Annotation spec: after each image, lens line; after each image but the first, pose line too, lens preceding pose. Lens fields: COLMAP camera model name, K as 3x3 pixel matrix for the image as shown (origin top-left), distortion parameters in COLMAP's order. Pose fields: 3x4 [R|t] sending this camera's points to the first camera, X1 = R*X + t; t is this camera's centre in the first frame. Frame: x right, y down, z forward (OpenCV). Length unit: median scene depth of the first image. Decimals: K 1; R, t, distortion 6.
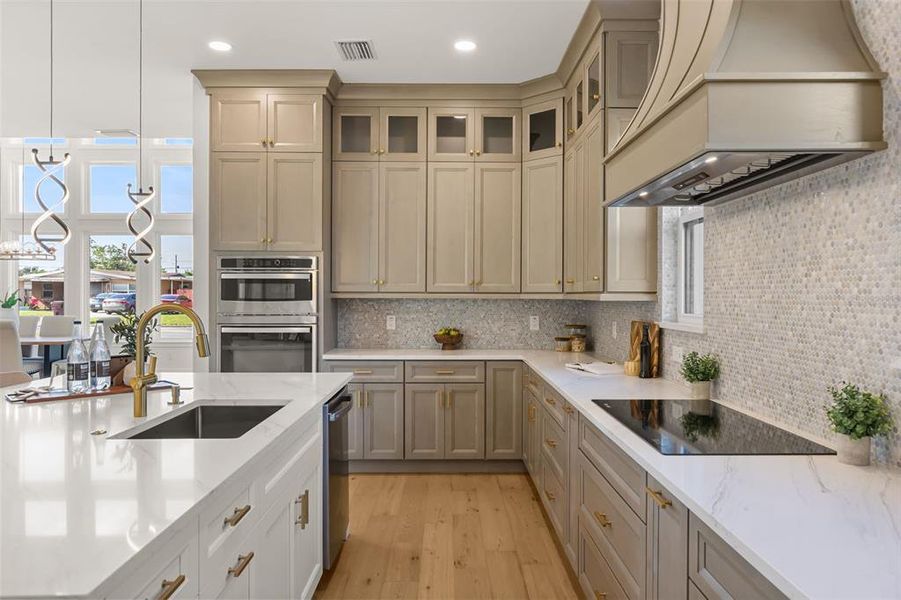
lens RADIAL K [[607.6, 0, 450.5], [0, 607.6, 300.0], [0, 0, 1]] dist [0.003555, 0.000267]
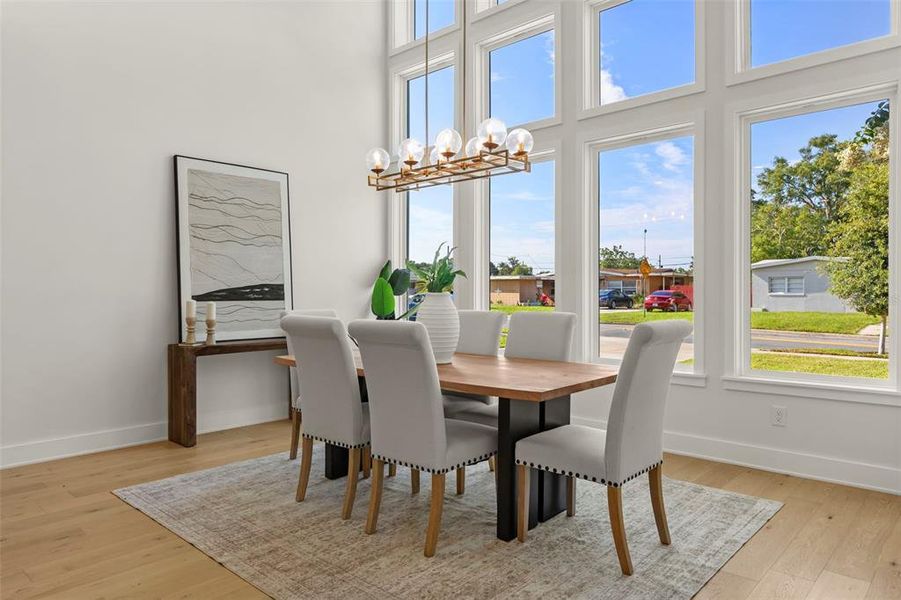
lens RADIAL K [[578.0, 0, 475.1], [0, 578.0, 299.1], [0, 0, 1]] dist [0.003926, 0.000490]
pose [[0.747567, 0.001012, -0.664186, -0.745630], [-0.000874, 0.999999, 0.000541, 0.031757], [0.664186, 0.000176, 0.747567, 1.219427]]
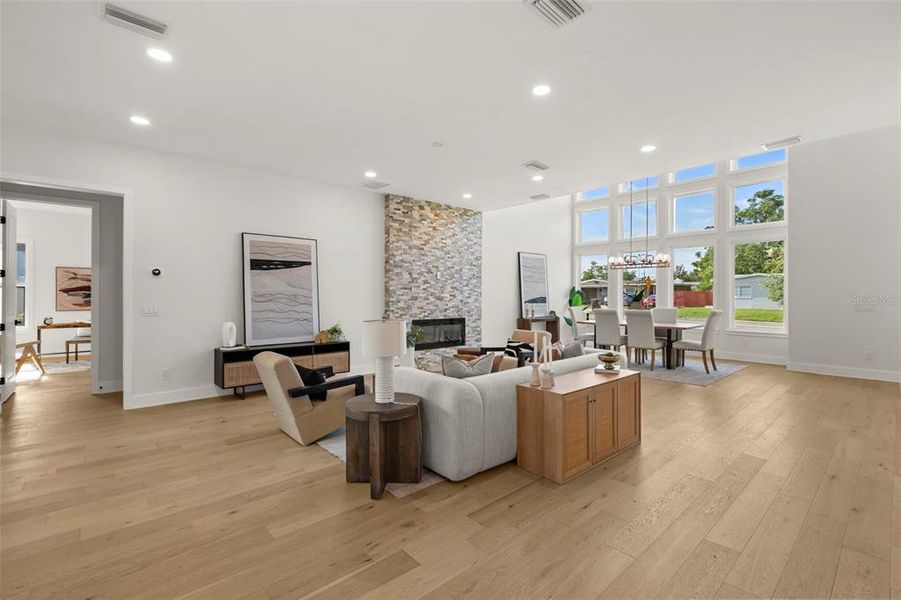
lens RADIAL K [[397.6, 0, 467.4], [0, 397.6, 297.2], [0, 0, 1]] dist [-0.000784, -0.000395]
pose [[0.676353, 0.001500, -0.736576, -0.527672], [-0.005173, 0.999983, -0.002714, 0.012970], [0.736559, 0.005646, 0.676349, 0.122163]]
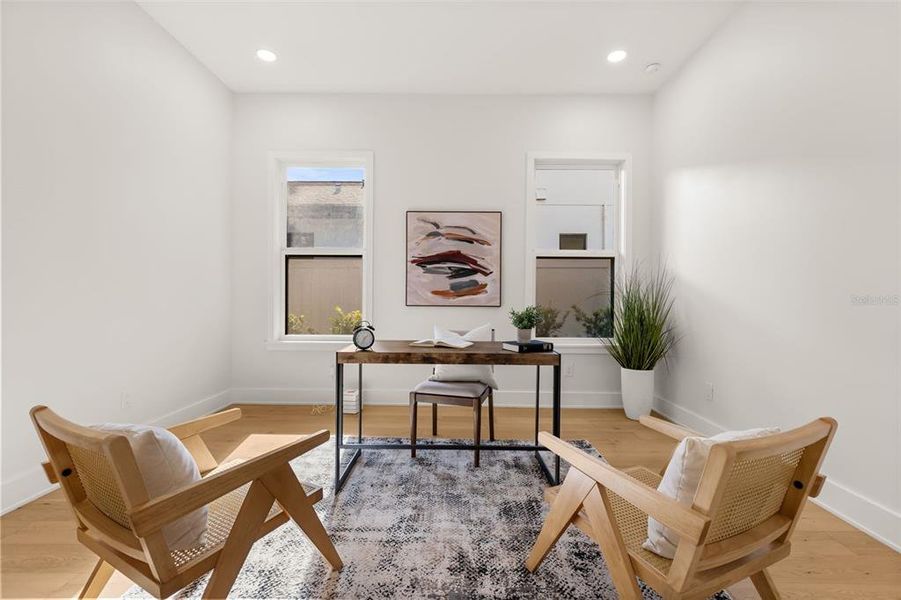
lens RADIAL K [[416.6, 0, 463.4], [0, 416.6, 299.3], [0, 0, 1]] dist [-0.001741, -0.000486]
pose [[-0.001166, 0.007497, -0.999971, -2.181514], [-0.010526, 0.999916, 0.007509, 0.055818], [0.999944, 0.010535, -0.001087, 0.087730]]
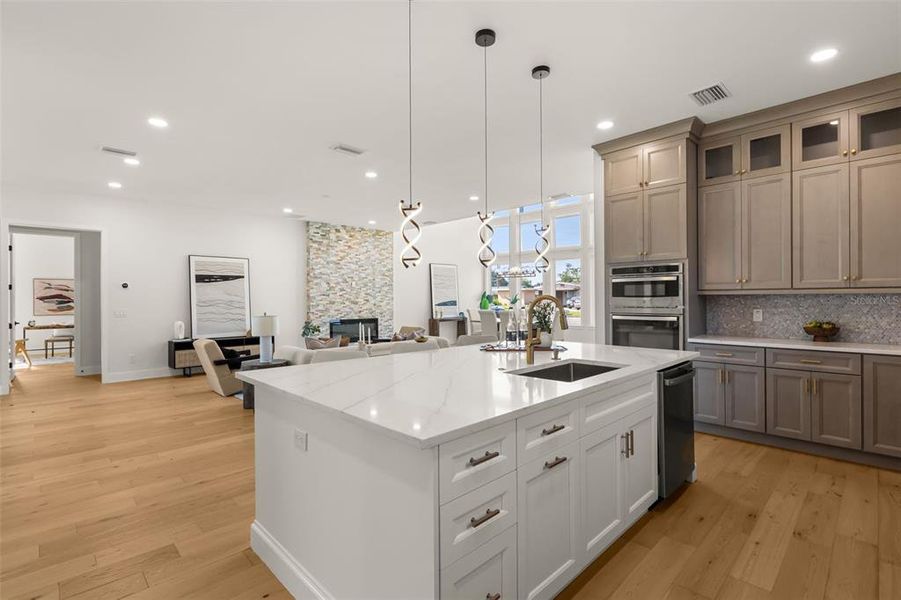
lens RADIAL K [[416.6, 0, 463.4], [0, 416.6, 299.3], [0, 0, 1]] dist [-0.001741, -0.000486]
pose [[0.704844, -0.005817, -0.709339, 0.081554], [0.002316, 0.999980, -0.005900, 0.011102], [0.709359, 0.002516, 0.704843, 0.034794]]
